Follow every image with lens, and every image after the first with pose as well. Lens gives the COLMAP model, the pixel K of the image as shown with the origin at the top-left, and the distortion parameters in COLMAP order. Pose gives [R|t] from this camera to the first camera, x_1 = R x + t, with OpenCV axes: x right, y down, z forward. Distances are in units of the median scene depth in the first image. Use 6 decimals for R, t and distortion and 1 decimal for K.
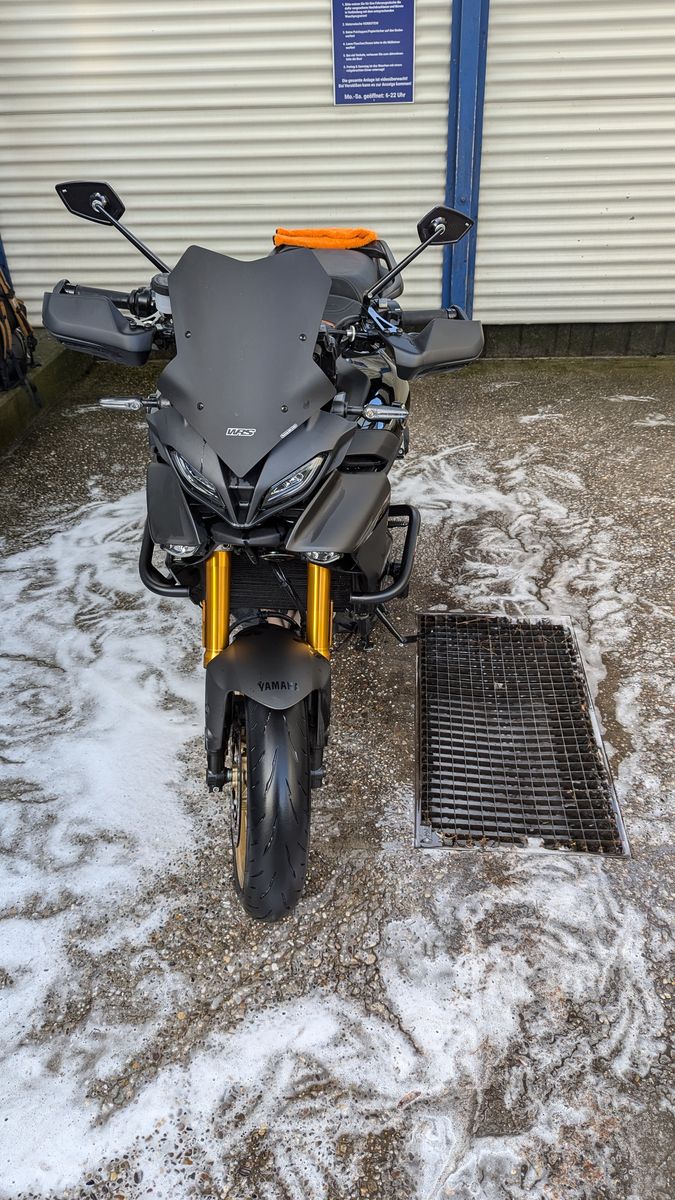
lens RADIAL K [[859.1, 0, 340.4], [0, 859.1, 601.0], [0, 0, 1]] dist [0.021640, -0.015815]
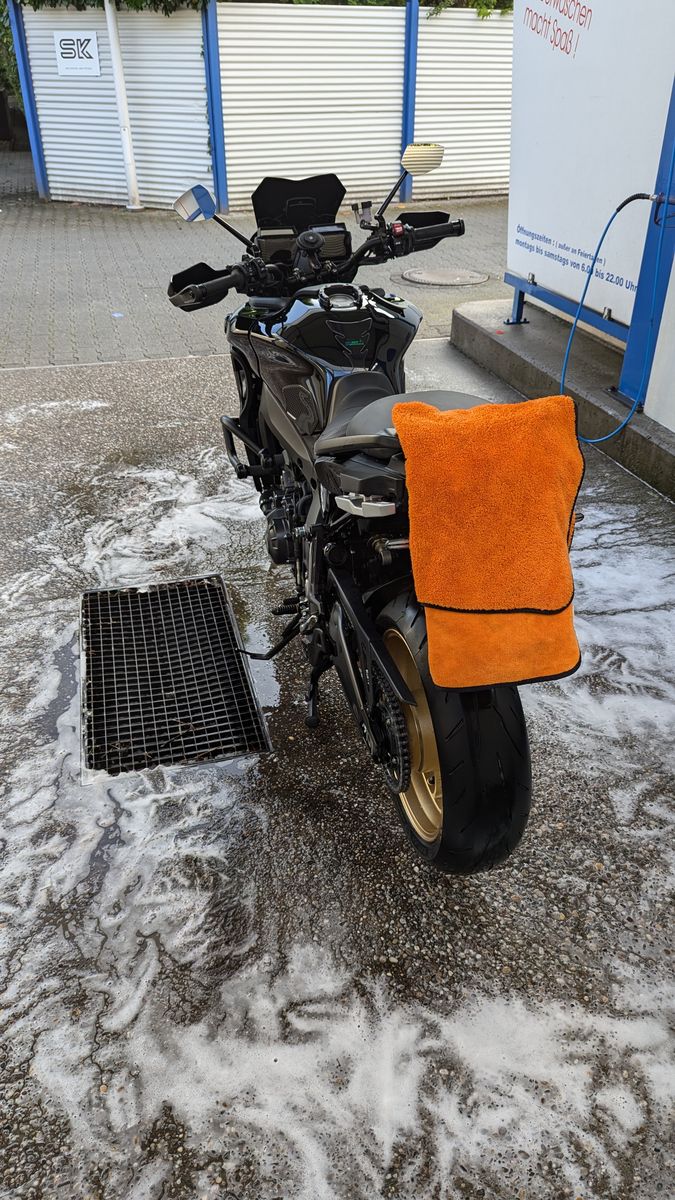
lens RADIAL K [[859.1, 0, 347.3], [0, 859.1, 603.2], [0, 0, 1]] dist [0.021640, -0.015815]
pose [[-0.941789, 0.199060, -0.270942, 0.286713], [-0.165242, 0.427766, 0.888657, -1.043322], [0.292796, 0.881698, -0.369972, 1.597602]]
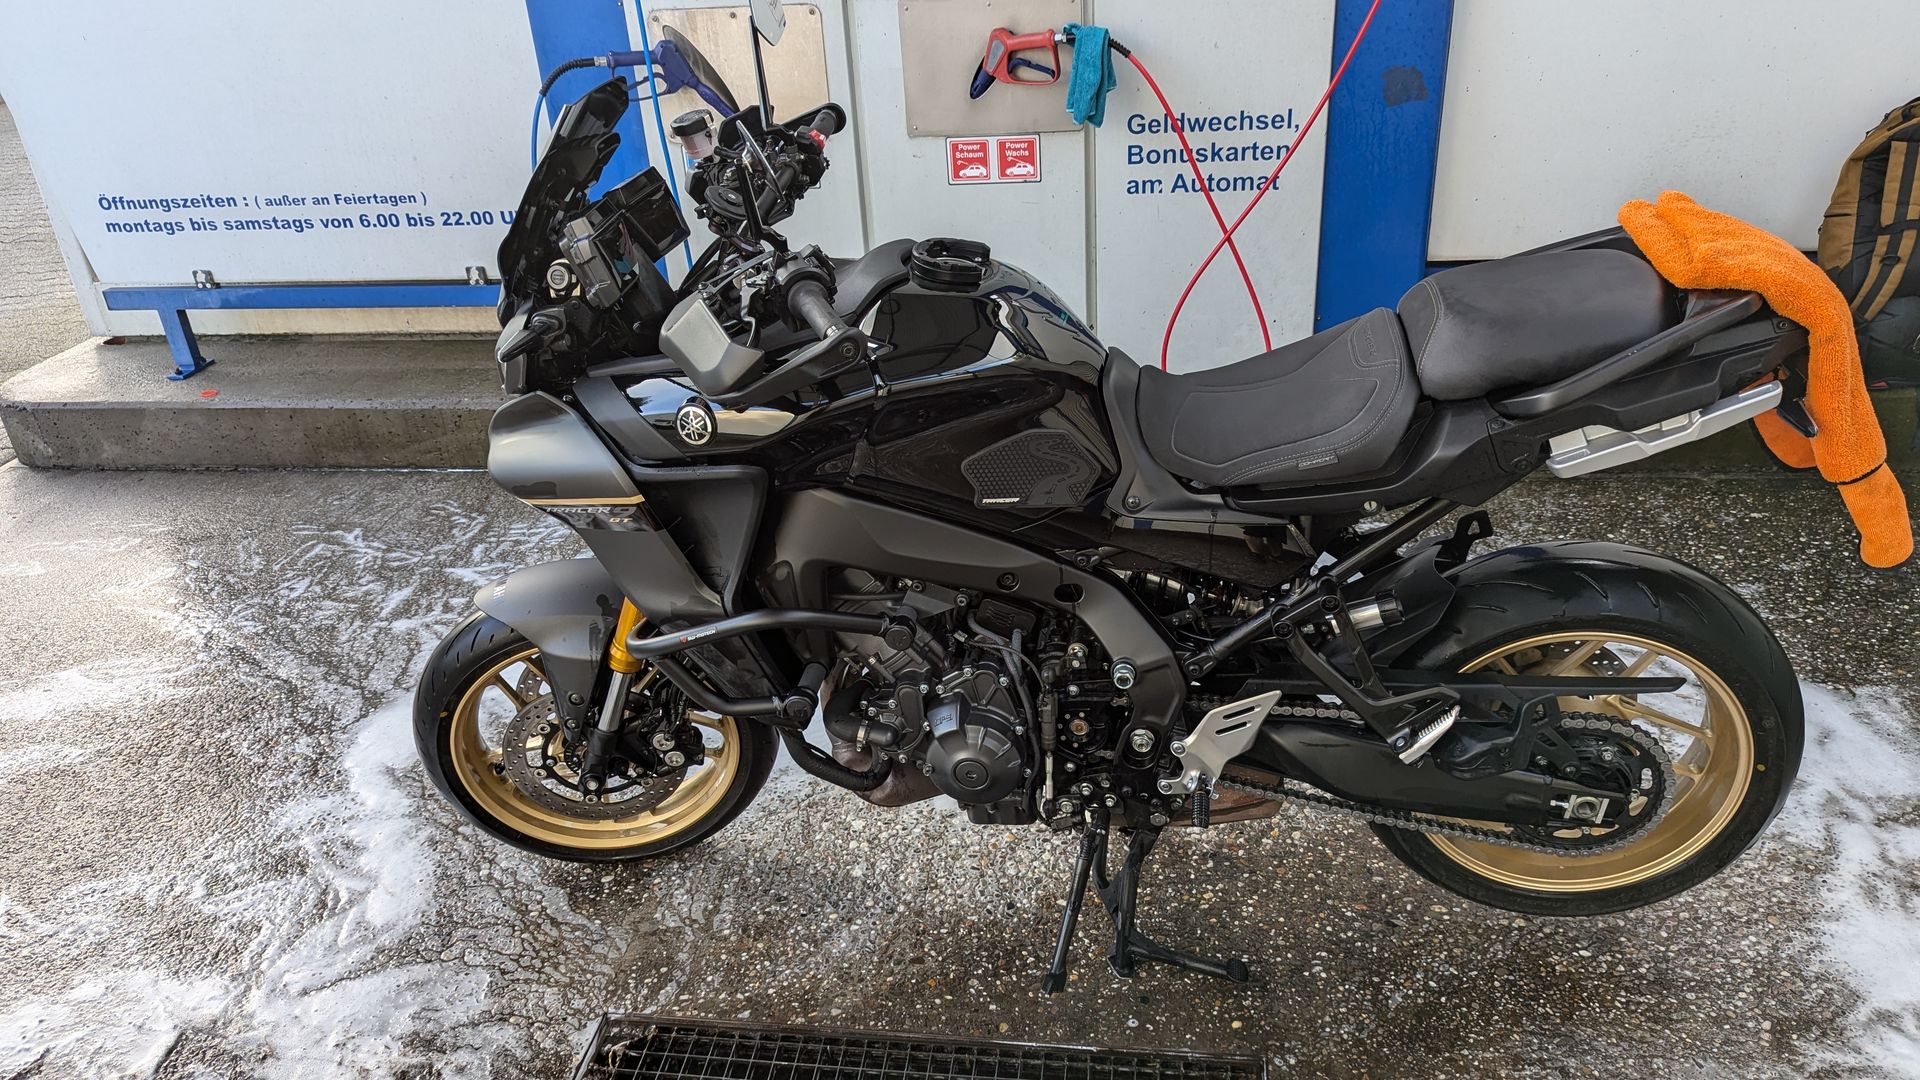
lens RADIAL K [[1374.6, 0, 957.8], [0, 1374.6, 540.2], [0, 0, 1]] dist [0.021640, -0.015815]
pose [[-0.061853, 0.489581, -0.869761, 0.759445], [-0.496045, 0.741106, 0.452439, -0.551154], [0.866091, 0.459426, 0.197015, 0.816352]]
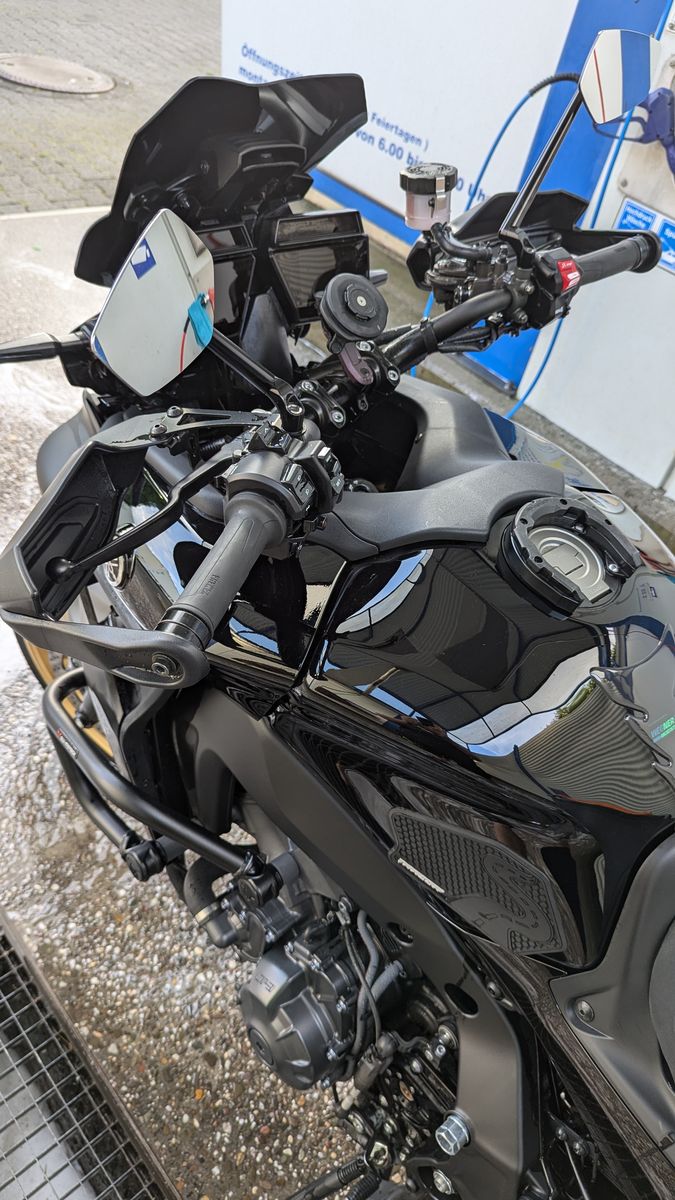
lens RADIAL K [[859.1, 0, 327.9], [0, 859.1, 599.4], [0, 0, 1]] dist [0.021640, -0.015815]
pose [[-0.685757, 0.407896, -0.602792, 0.221150], [-0.534974, 0.279072, 0.797447, -0.507118], [0.493498, 0.869333, 0.026839, 0.859163]]
